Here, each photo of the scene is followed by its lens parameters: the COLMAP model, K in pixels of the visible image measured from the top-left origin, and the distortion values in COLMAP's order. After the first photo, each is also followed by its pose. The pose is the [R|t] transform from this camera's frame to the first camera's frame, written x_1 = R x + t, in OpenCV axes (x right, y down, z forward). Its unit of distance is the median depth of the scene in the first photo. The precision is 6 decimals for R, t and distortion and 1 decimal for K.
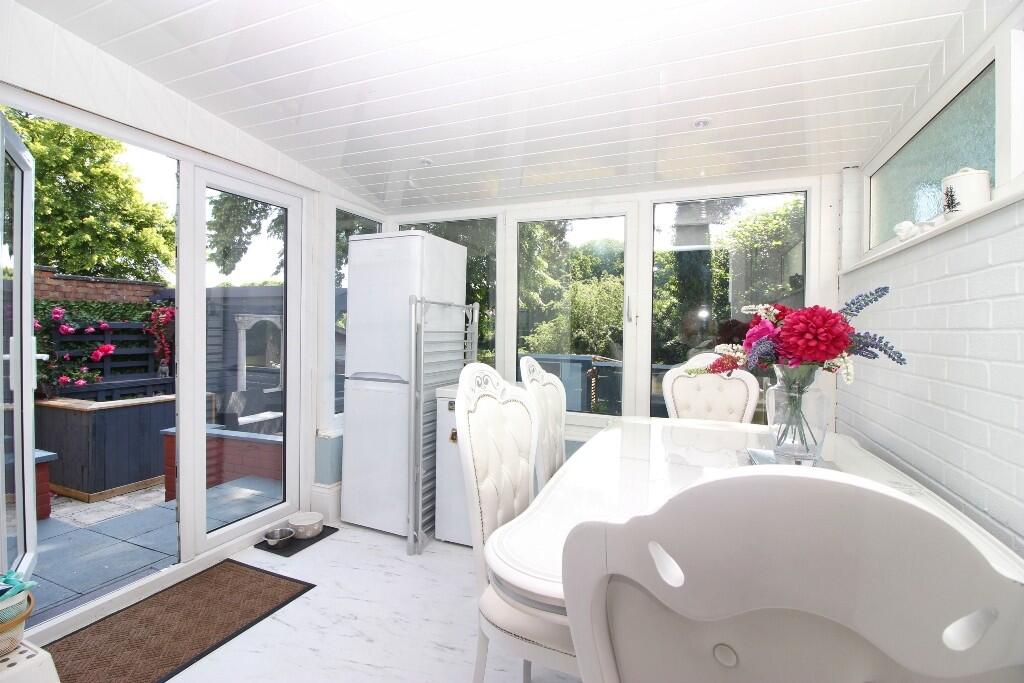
lens RADIAL K [[479.4, 0, 509.0], [0, 479.4, 334.0], [0, 0, 1]] dist [-0.003009, -0.000262]
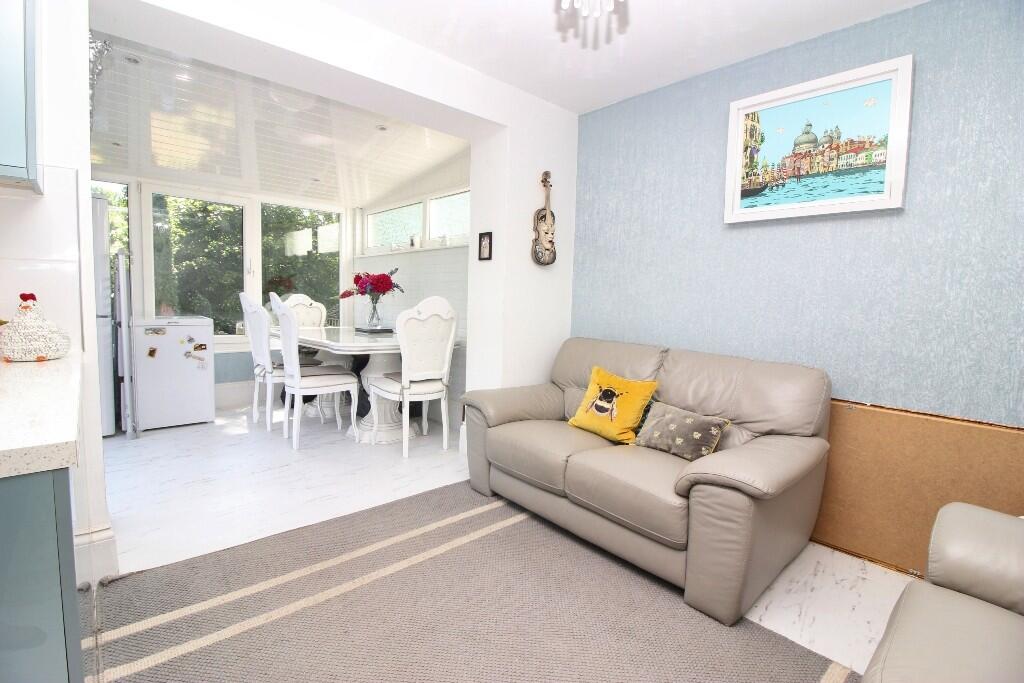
lens RADIAL K [[485.9, 0, 510.4], [0, 485.9, 333.0], [0, 0, 1]] dist [-0.004904, -0.000880]
pose [[0.423652, -0.066824, 0.903357, -0.931319], [-0.009075, 0.996912, 0.078000, 0.036609], [-0.905780, -0.041243, 0.421737, -0.529677]]
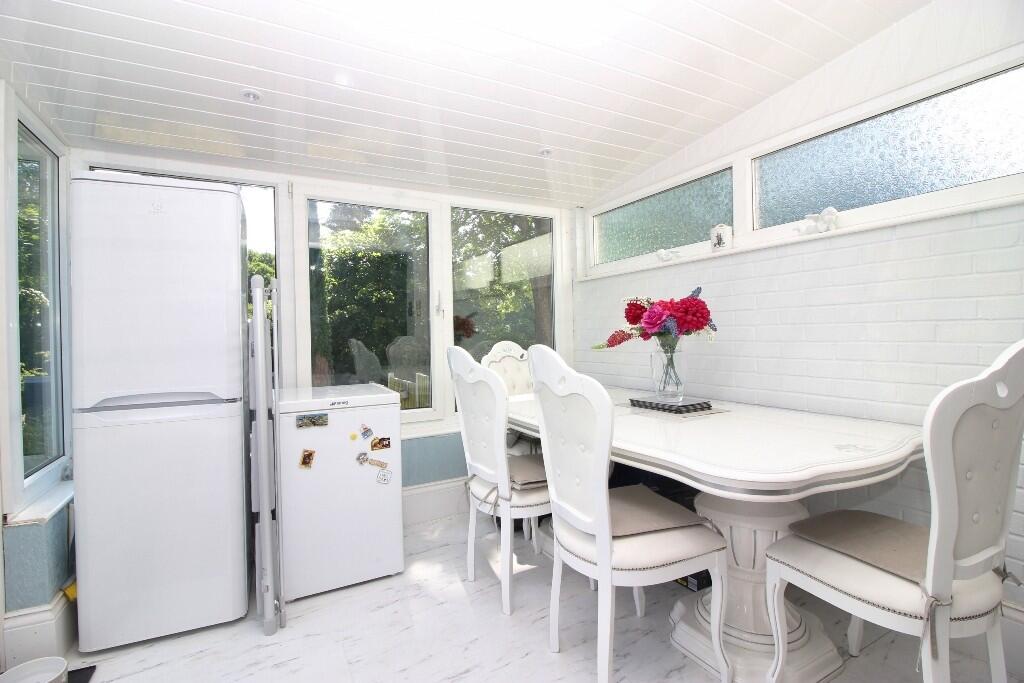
lens RADIAL K [[485.9, 0, 510.4], [0, 485.9, 333.0], [0, 0, 1]] dist [-0.004904, -0.000880]
pose [[0.626025, -0.023583, 0.779446, -0.513147], [0.038043, 0.999276, -0.000321, 0.019981], [-0.778874, 0.029853, 0.626469, 0.236659]]
